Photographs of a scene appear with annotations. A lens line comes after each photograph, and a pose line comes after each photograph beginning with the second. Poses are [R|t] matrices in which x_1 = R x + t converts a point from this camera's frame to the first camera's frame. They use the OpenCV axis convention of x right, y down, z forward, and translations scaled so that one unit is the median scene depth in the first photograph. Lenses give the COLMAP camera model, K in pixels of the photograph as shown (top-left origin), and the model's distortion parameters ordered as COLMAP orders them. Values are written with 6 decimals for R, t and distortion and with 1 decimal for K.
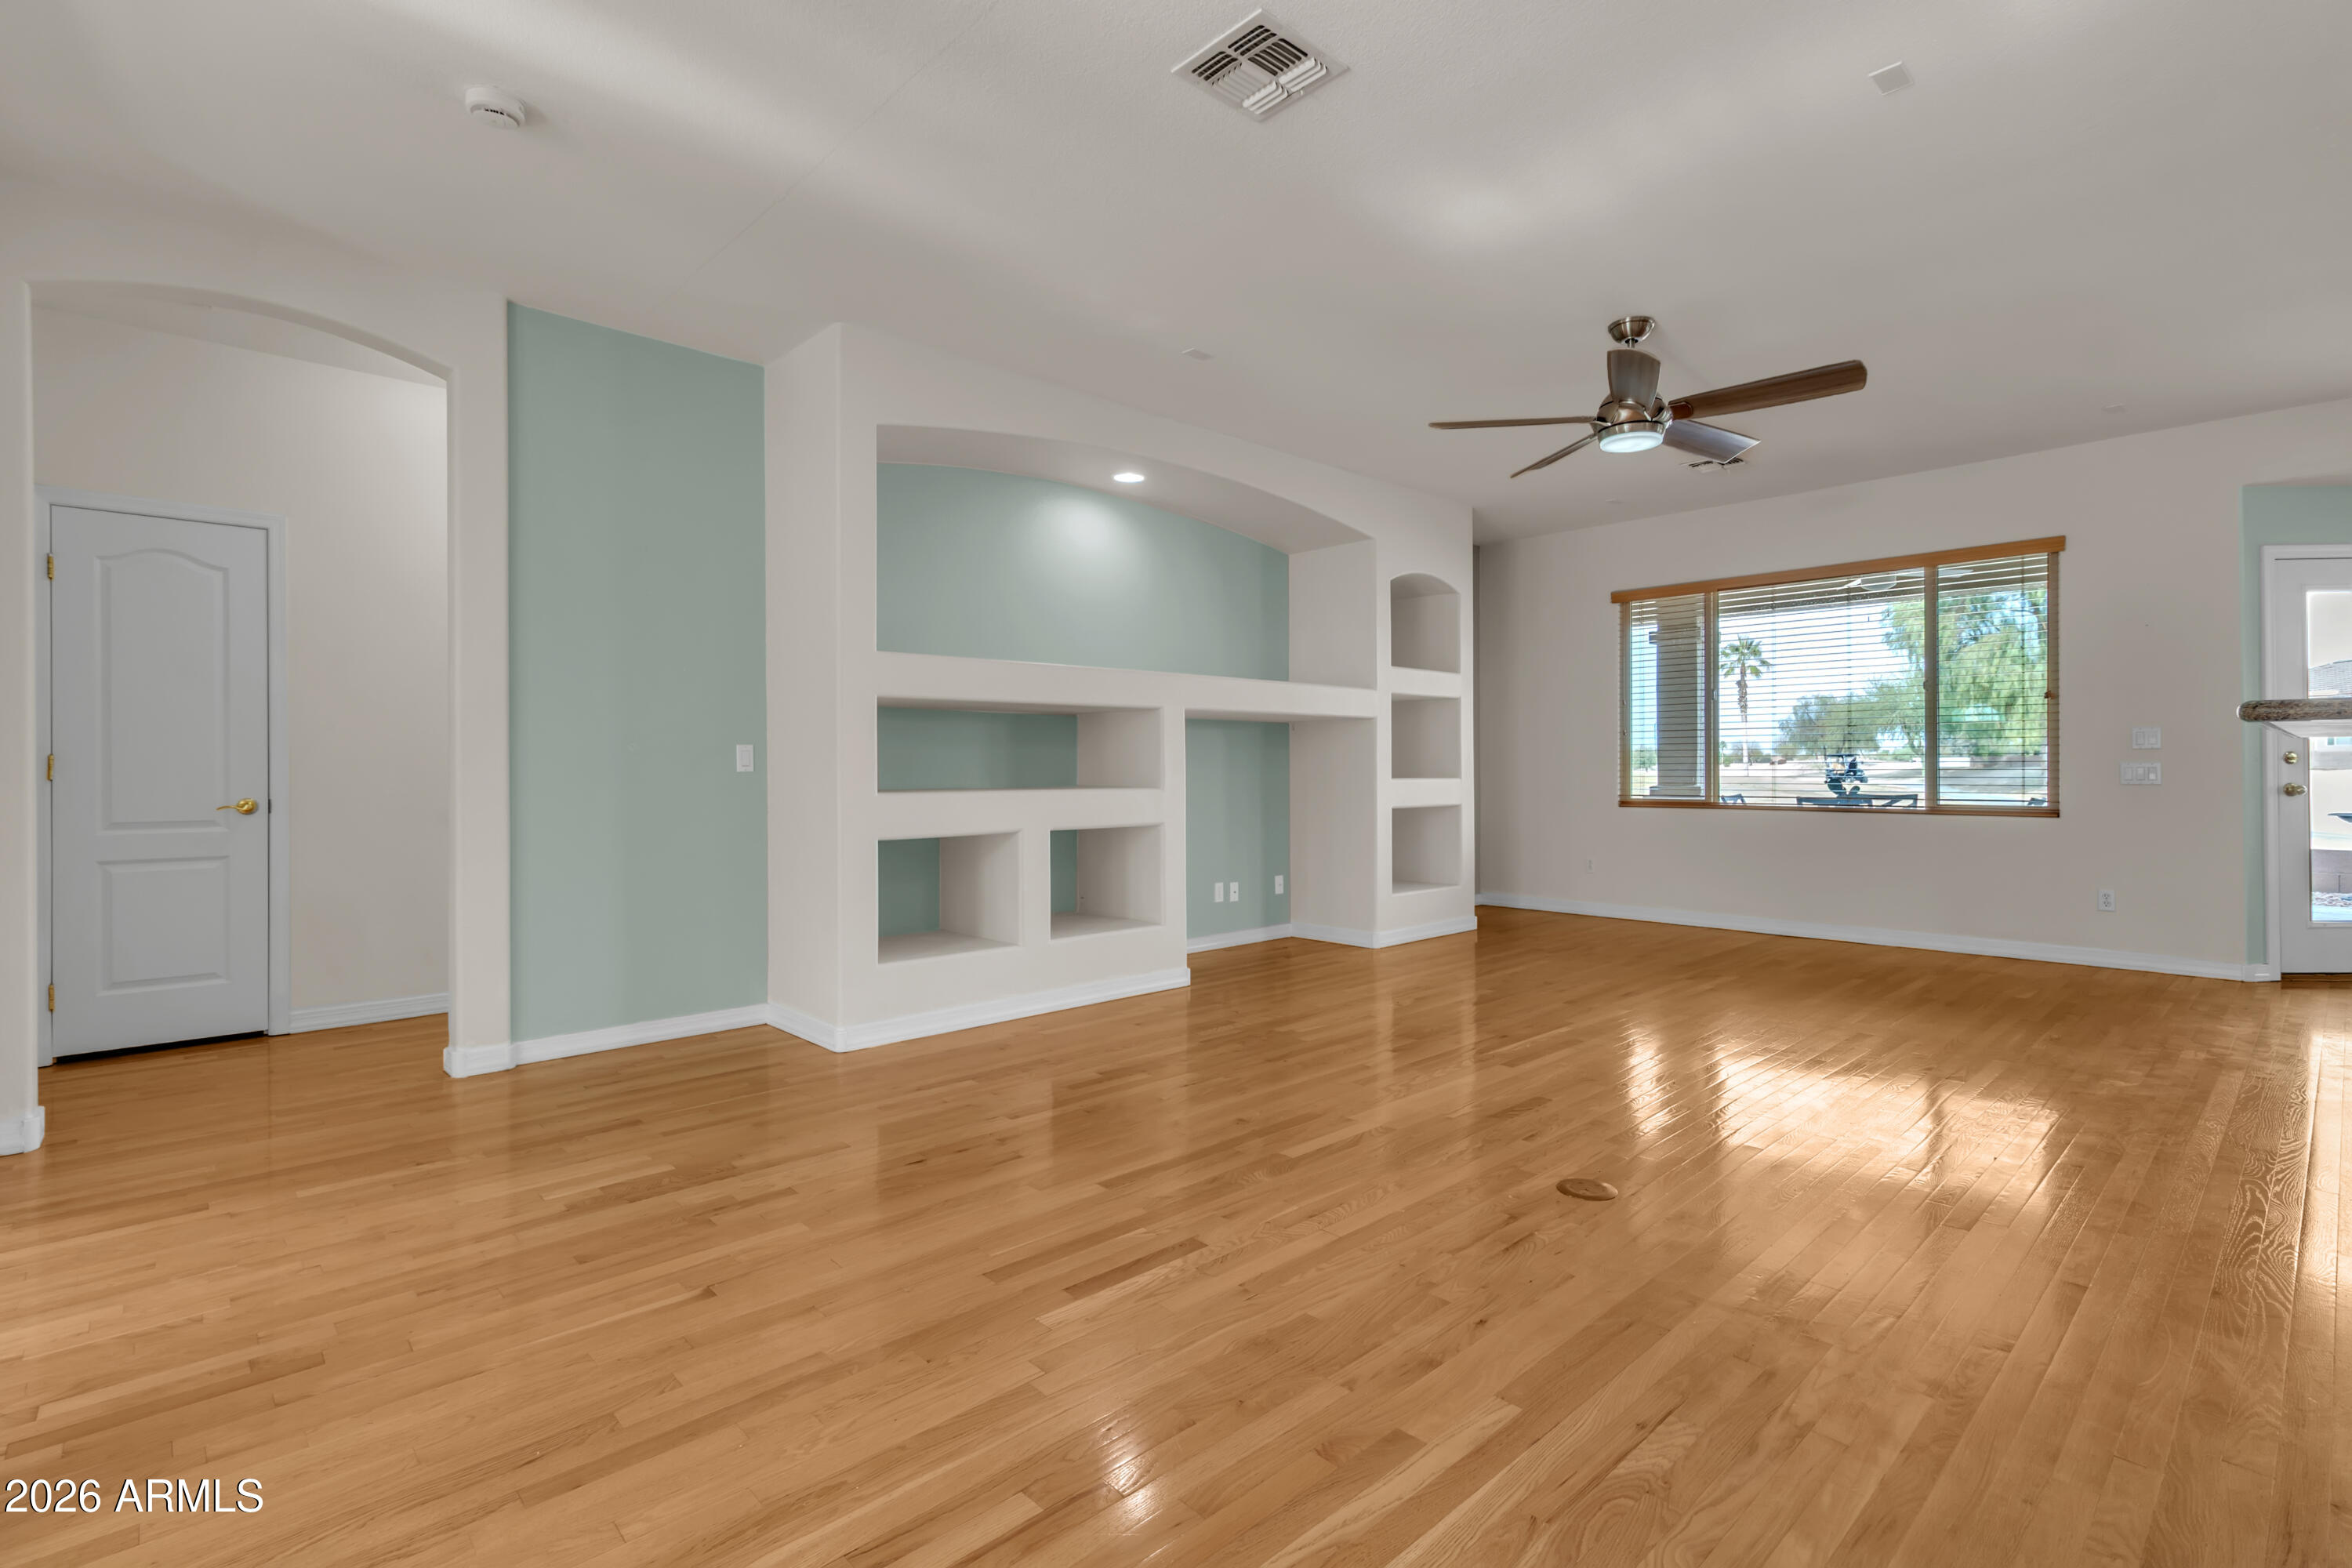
lens RADIAL K [[1085.4, 0, 1168.6], [0, 1085.4, 770.3], [0, 0, 1]] dist [0.003410, 0.000083]
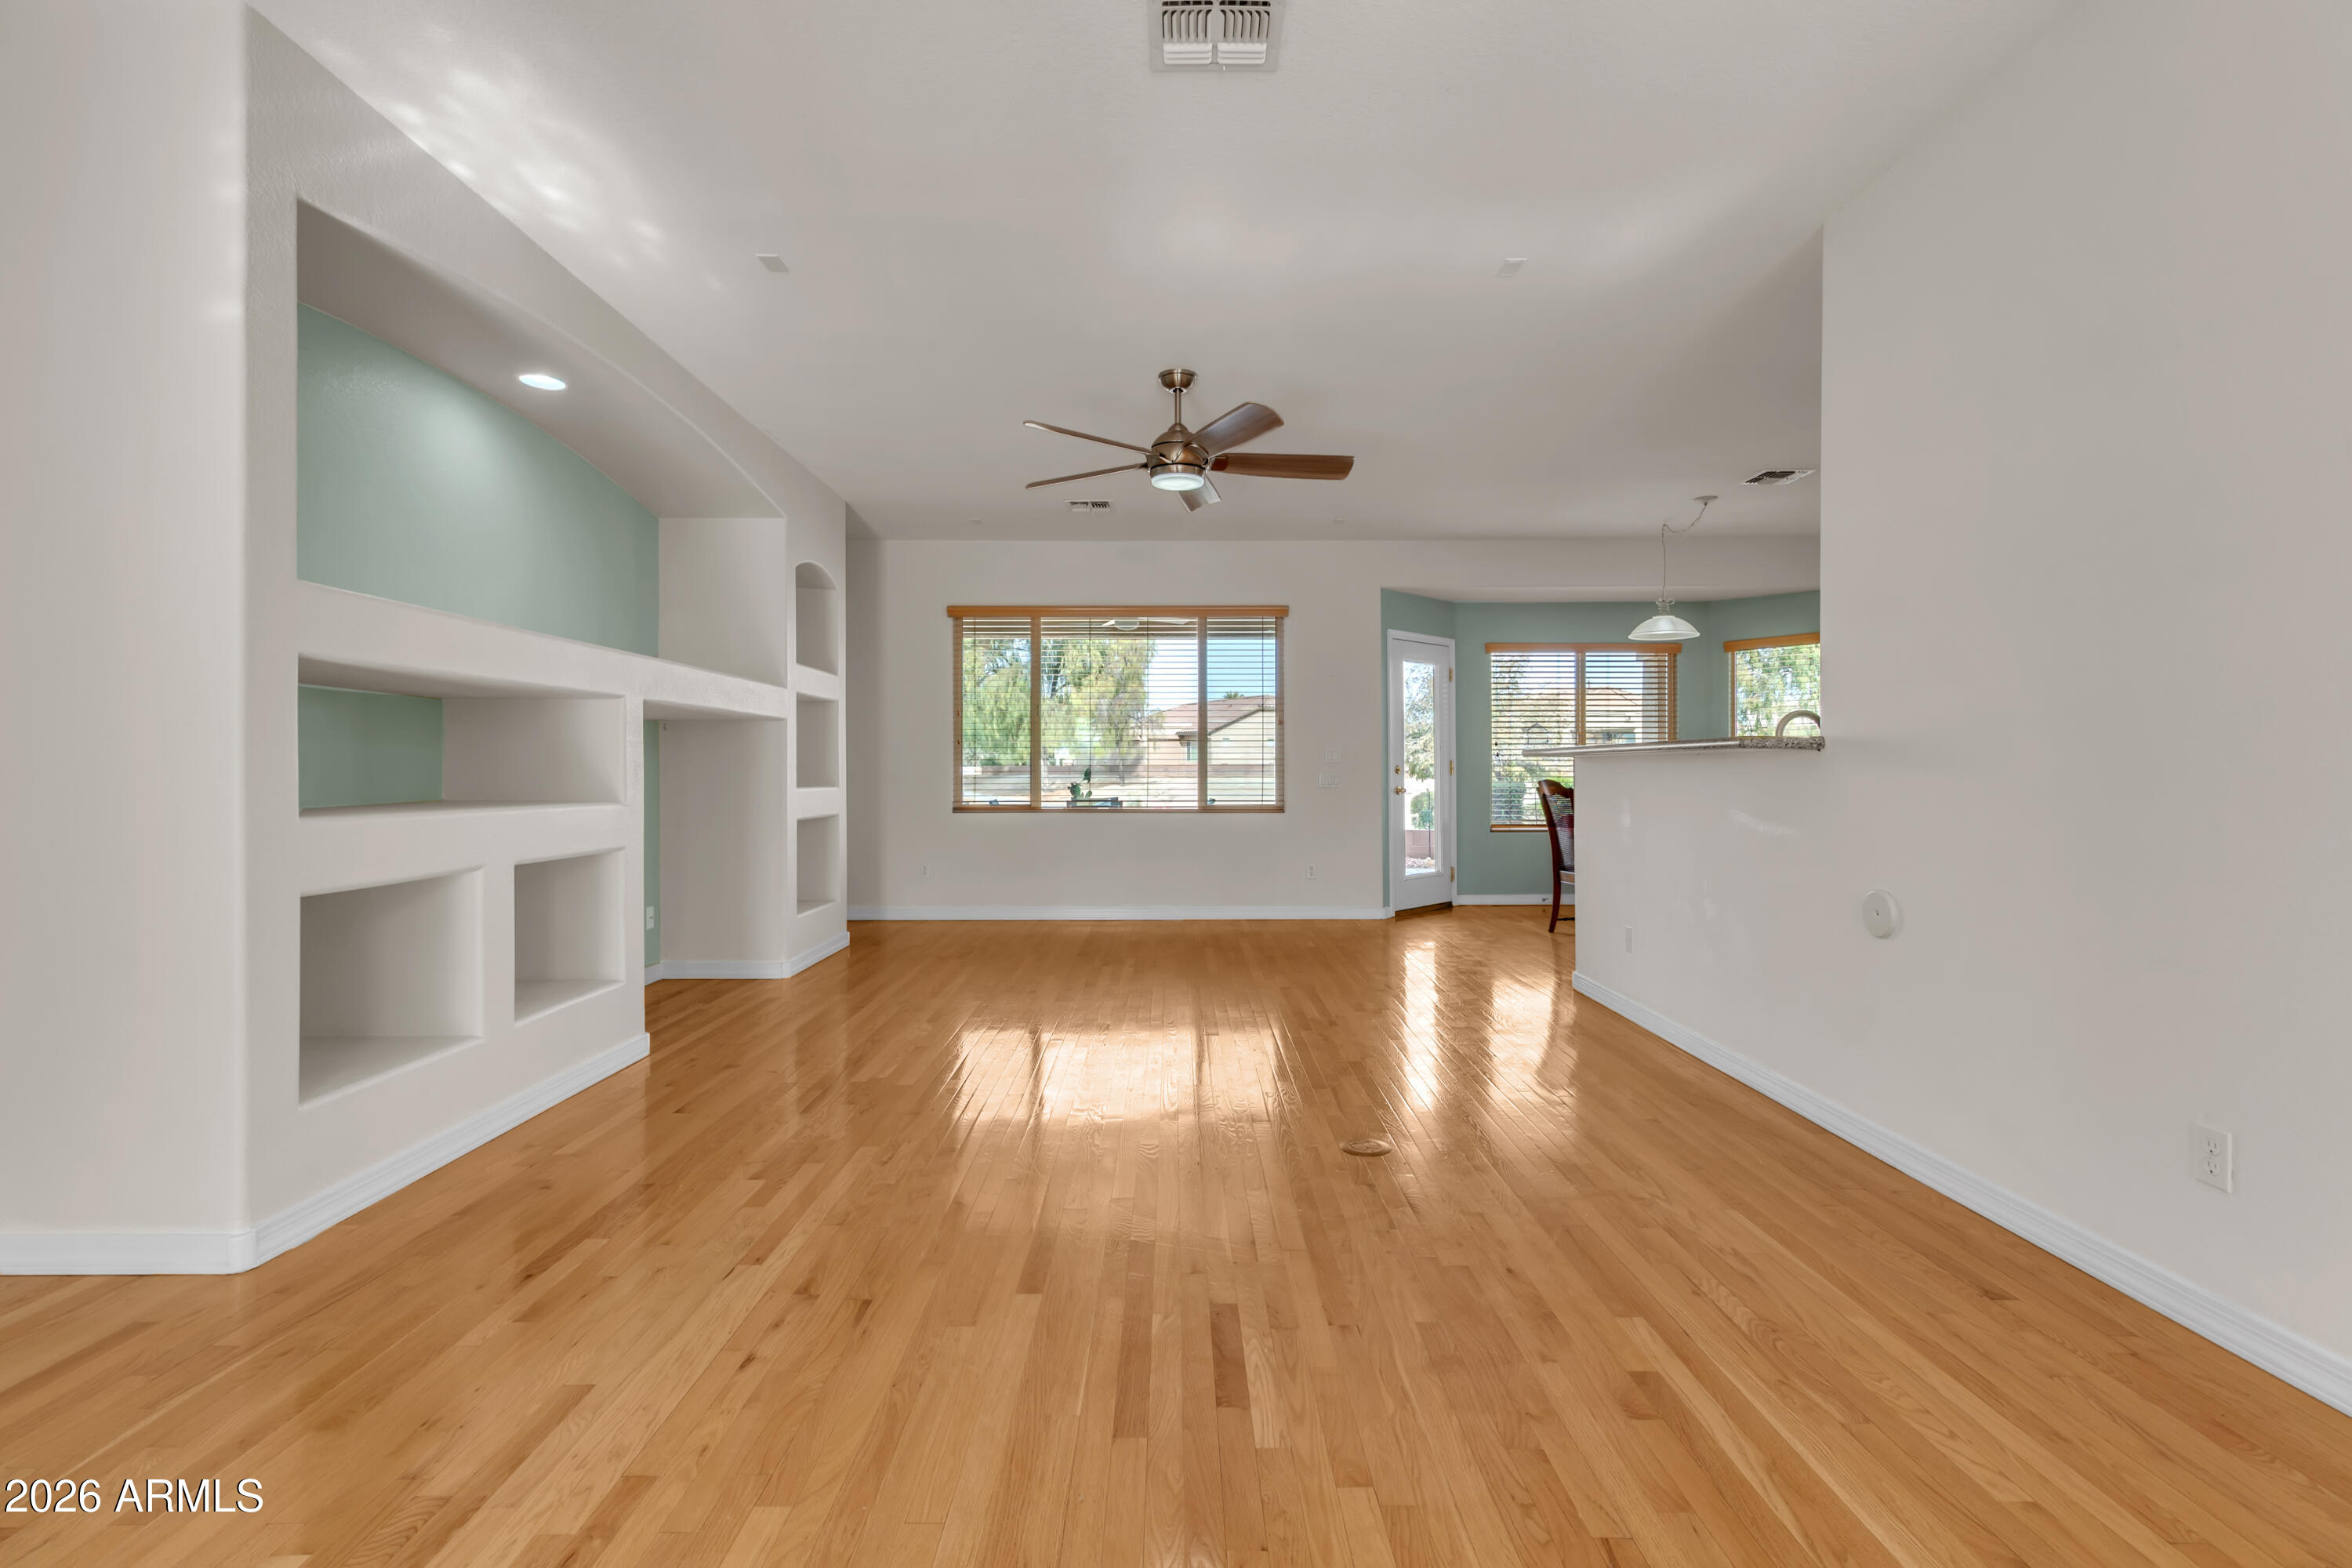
lens RADIAL K [[1095.4, 0, 1170.9], [0, 1095.4, 772.2], [0, 0, 1]] dist [0.002023, 0.000425]
pose [[0.678343, 0.003526, 0.734737, -0.309348], [0.000159, 0.999988, -0.004946, -0.000438], [-0.734746, 0.003473, 0.678334, 0.192802]]
